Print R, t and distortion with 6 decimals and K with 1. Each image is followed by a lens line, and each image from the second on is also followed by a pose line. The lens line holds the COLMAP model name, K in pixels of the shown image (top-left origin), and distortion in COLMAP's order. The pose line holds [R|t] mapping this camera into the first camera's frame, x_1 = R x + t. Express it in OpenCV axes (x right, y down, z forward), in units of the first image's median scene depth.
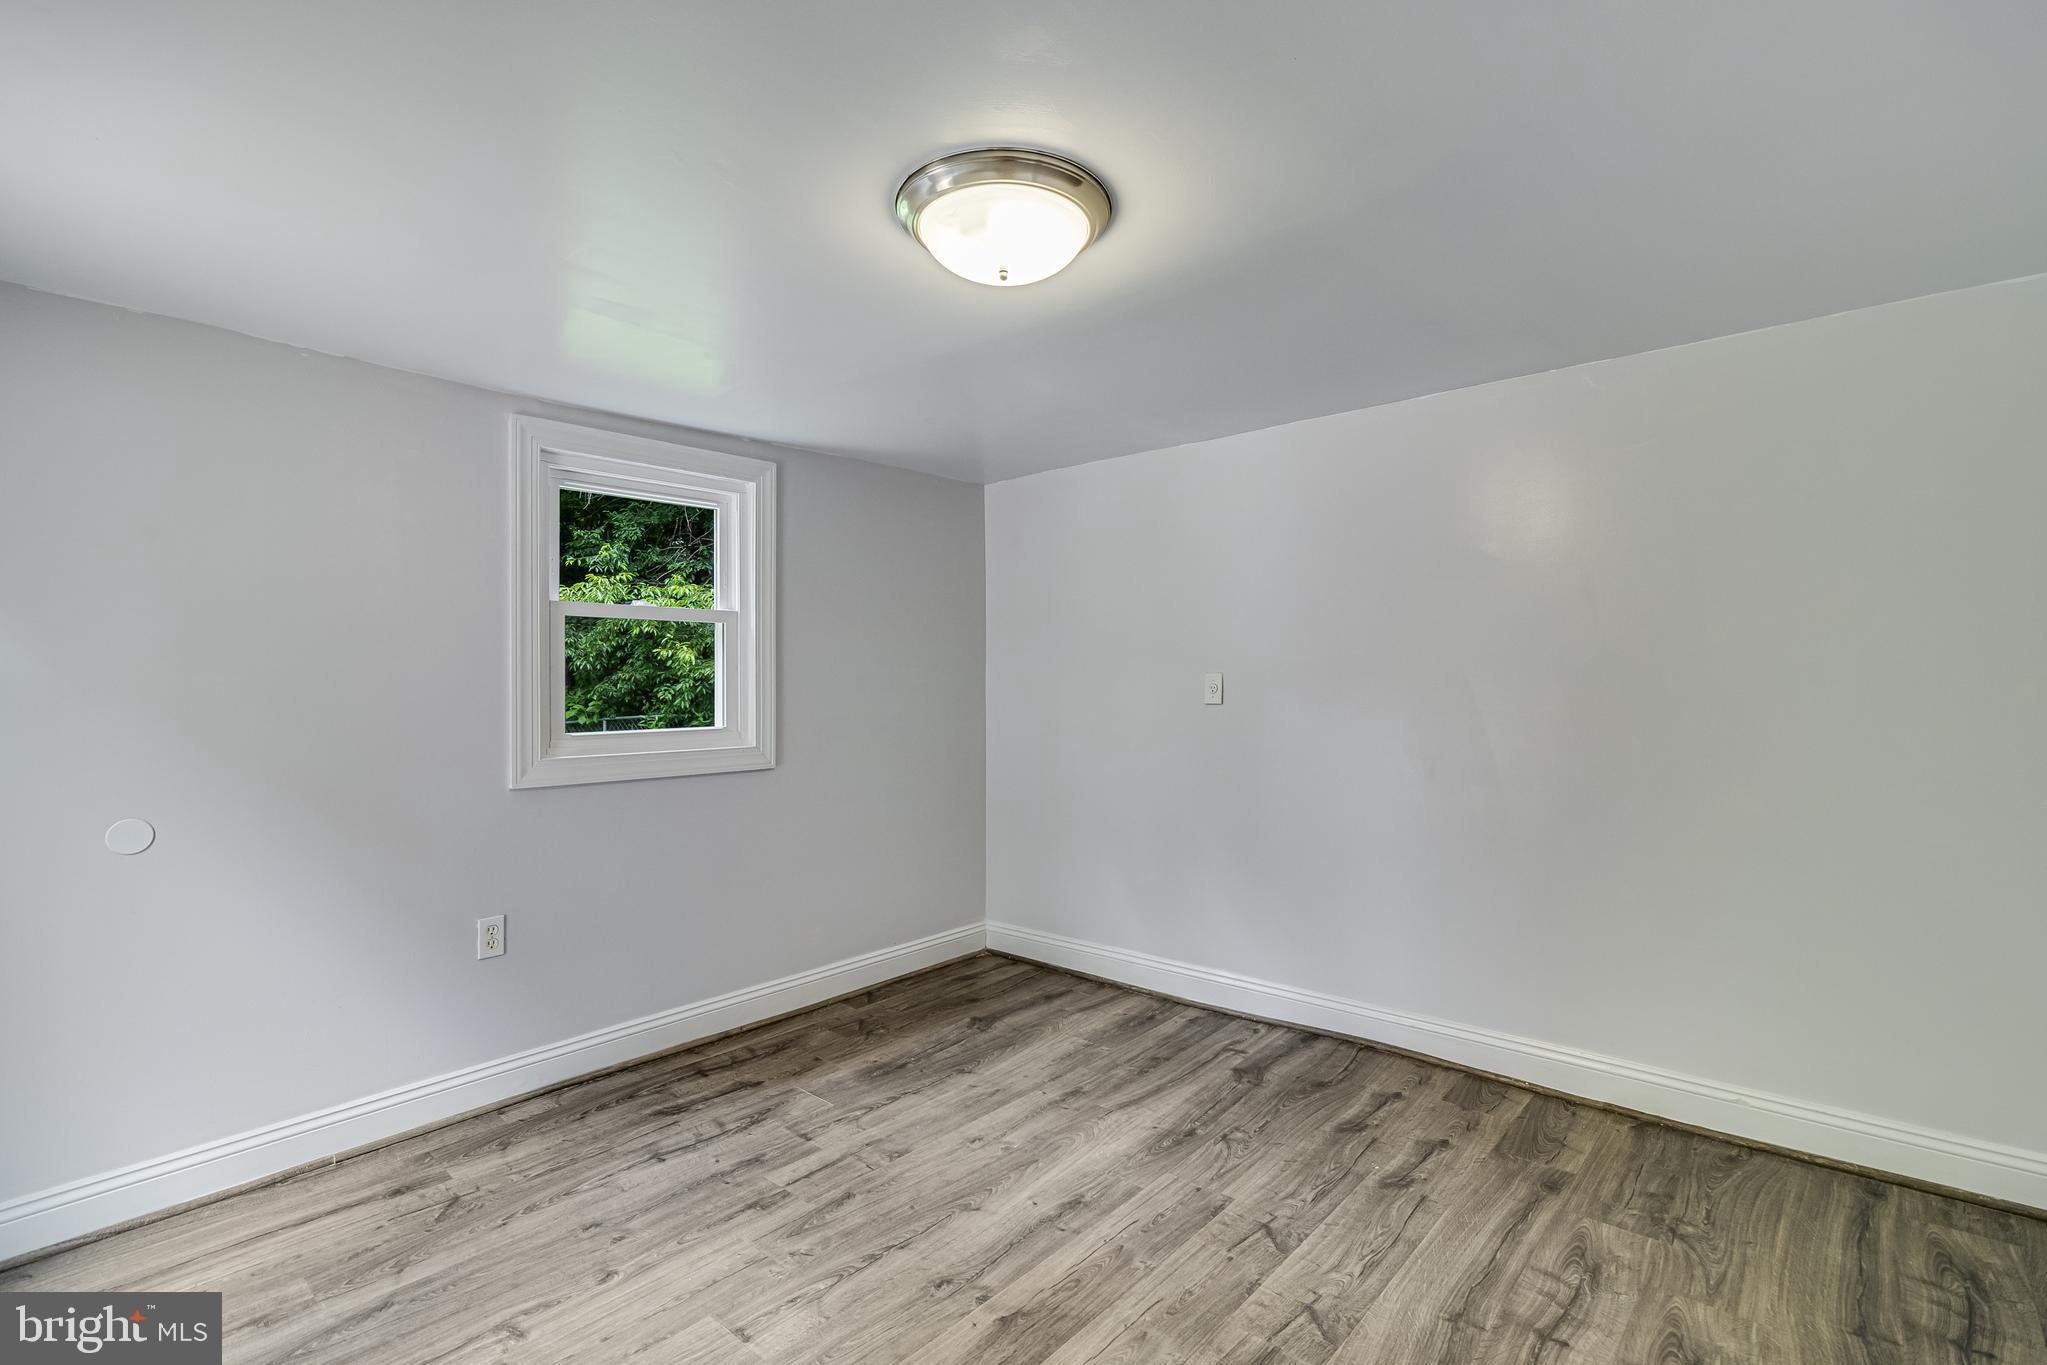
lens RADIAL K [[942.4, 0, 1030.7], [0, 942.4, 678.6], [0, 0, 1]] dist [0.000168, -0.000488]
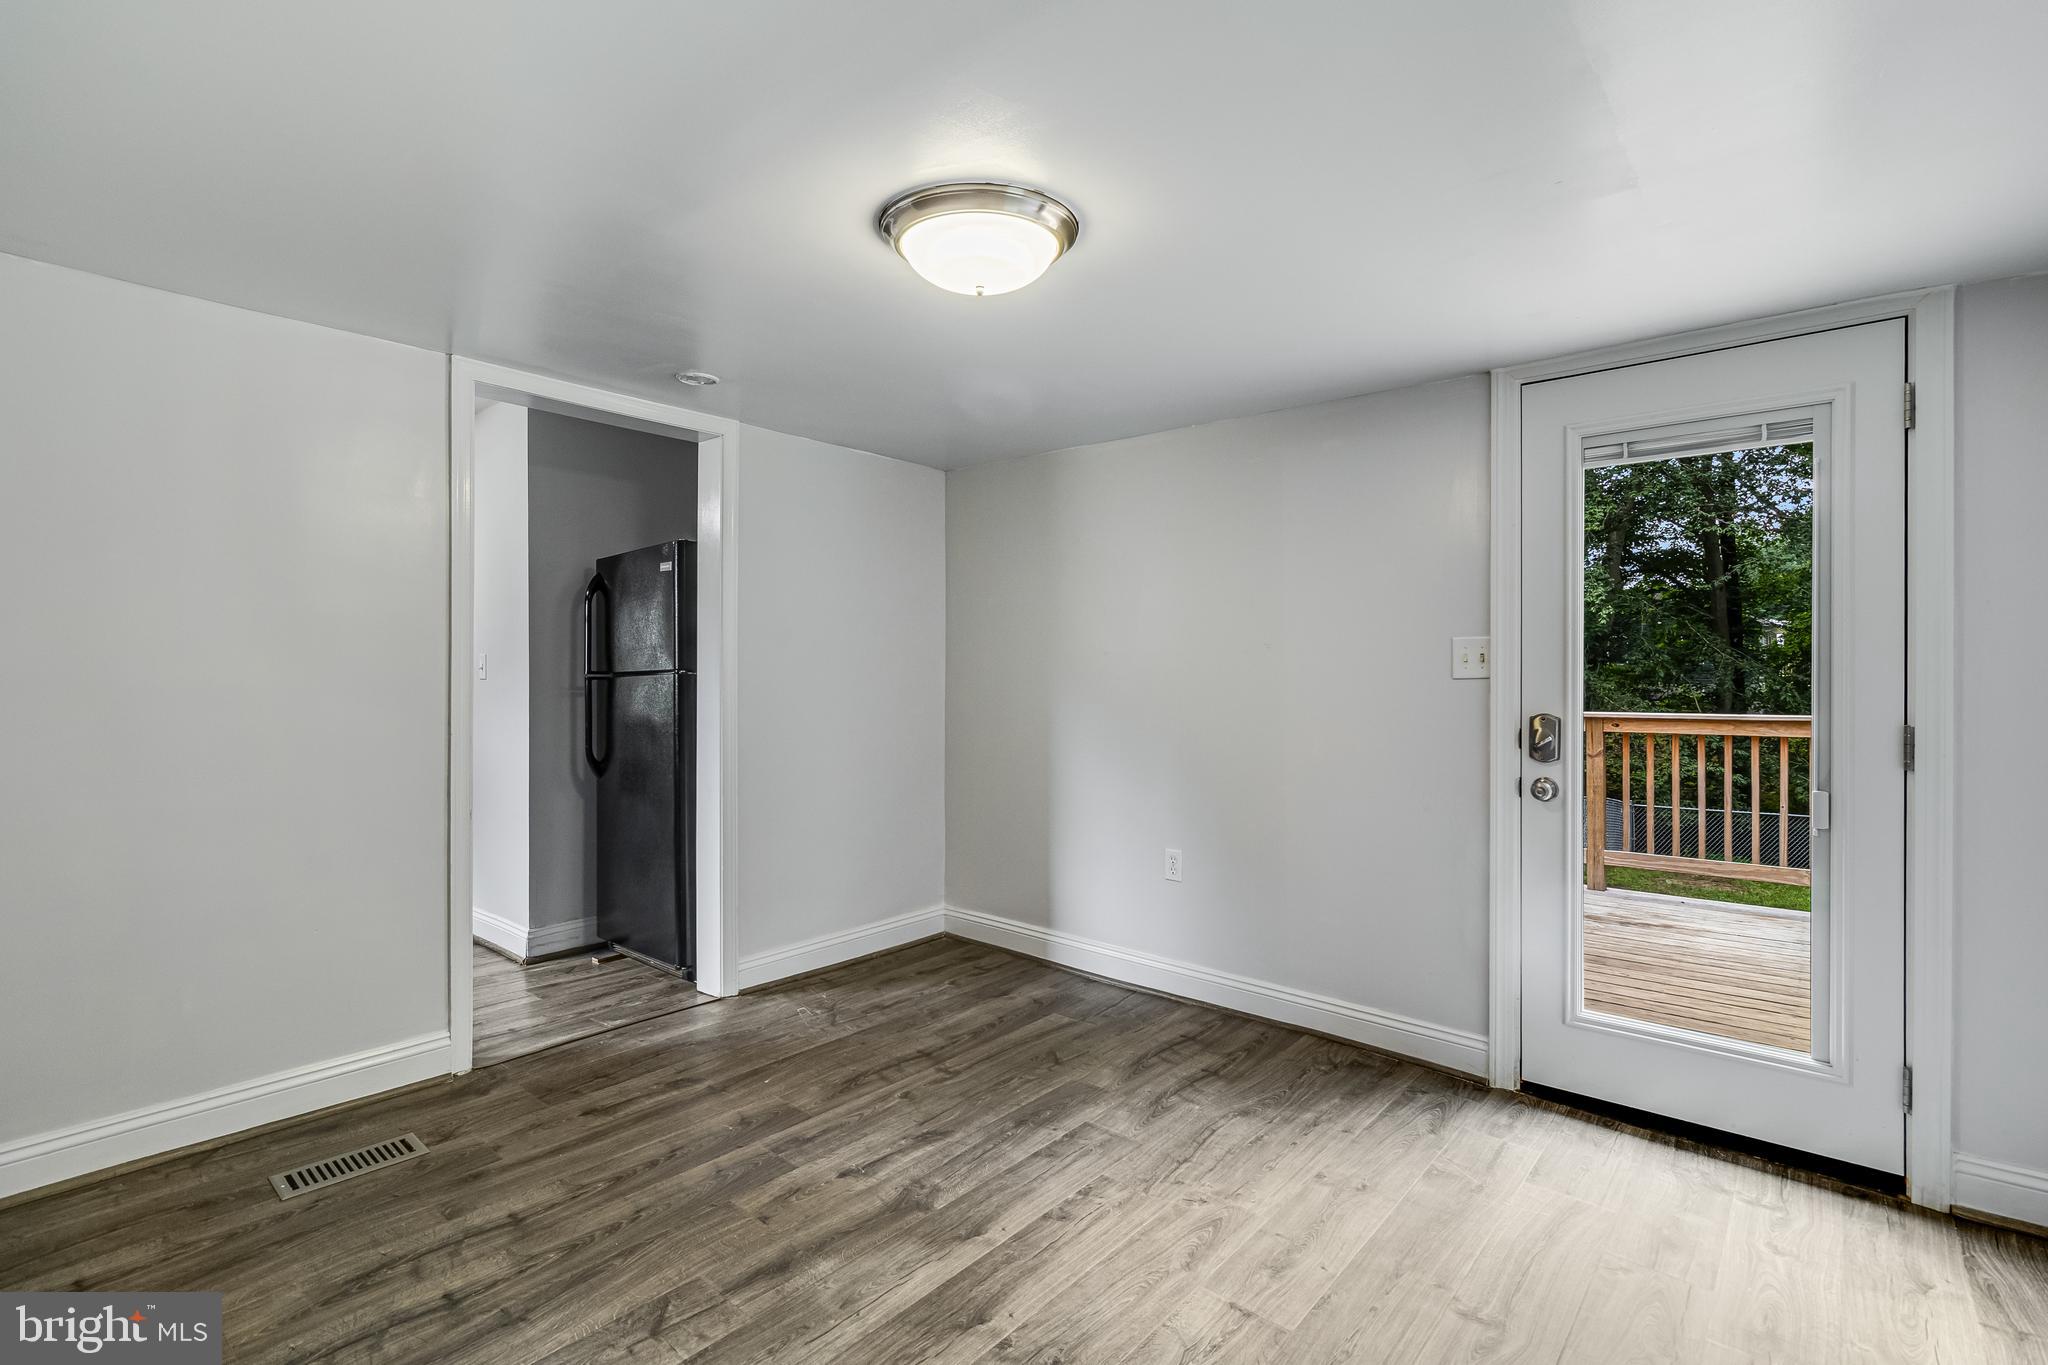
lens RADIAL K [[942.8, 0, 1031.2], [0, 942.8, 678.6], [0, 0, 1]] dist [0.000168, -0.000488]
pose [[-0.999825, 0.000666, -0.018712, -0.041368], [0.000570, 0.999987, 0.005132, 0.009458], [0.018715, 0.005120, -0.999812, 1.308876]]
